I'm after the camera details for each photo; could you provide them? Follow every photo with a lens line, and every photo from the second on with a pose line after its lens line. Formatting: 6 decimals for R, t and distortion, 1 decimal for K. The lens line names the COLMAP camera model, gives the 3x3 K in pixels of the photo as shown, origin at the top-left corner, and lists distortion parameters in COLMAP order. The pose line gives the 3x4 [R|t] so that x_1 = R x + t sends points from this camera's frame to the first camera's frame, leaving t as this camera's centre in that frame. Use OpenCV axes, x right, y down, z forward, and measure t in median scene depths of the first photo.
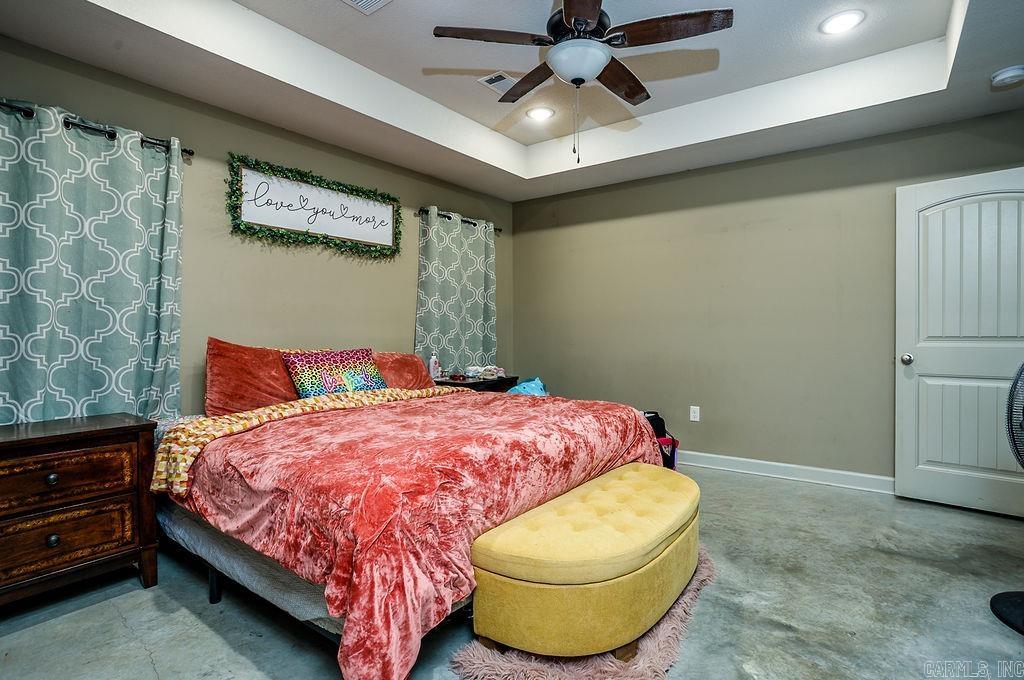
lens RADIAL K [[534.0, 0, 510.3], [0, 534.0, 327.7], [0, 0, 1]] dist [0.025314, 0.000330]
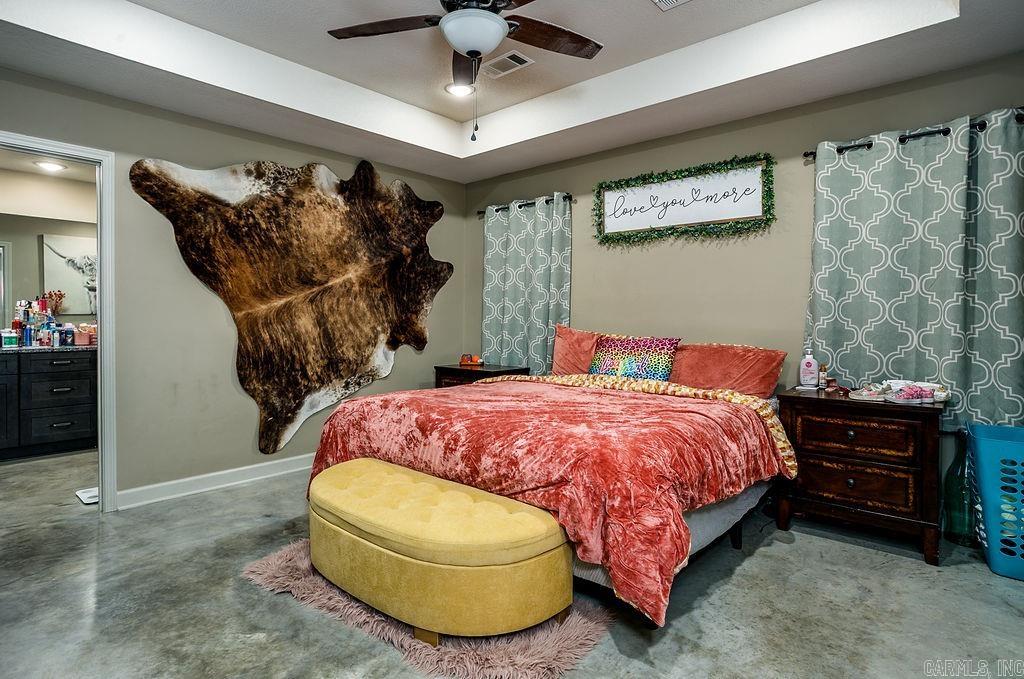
lens RADIAL K [[545.6, 0, 510.2], [0, 545.6, 320.5], [0, 0, 1]] dist [-0.000561, -0.000275]
pose [[-0.078715, 0.002306, -0.996894, 0.729726], [-0.001470, 0.999996, 0.002429, 0.006179], [0.996896, 0.001656, -0.078711, 0.786493]]
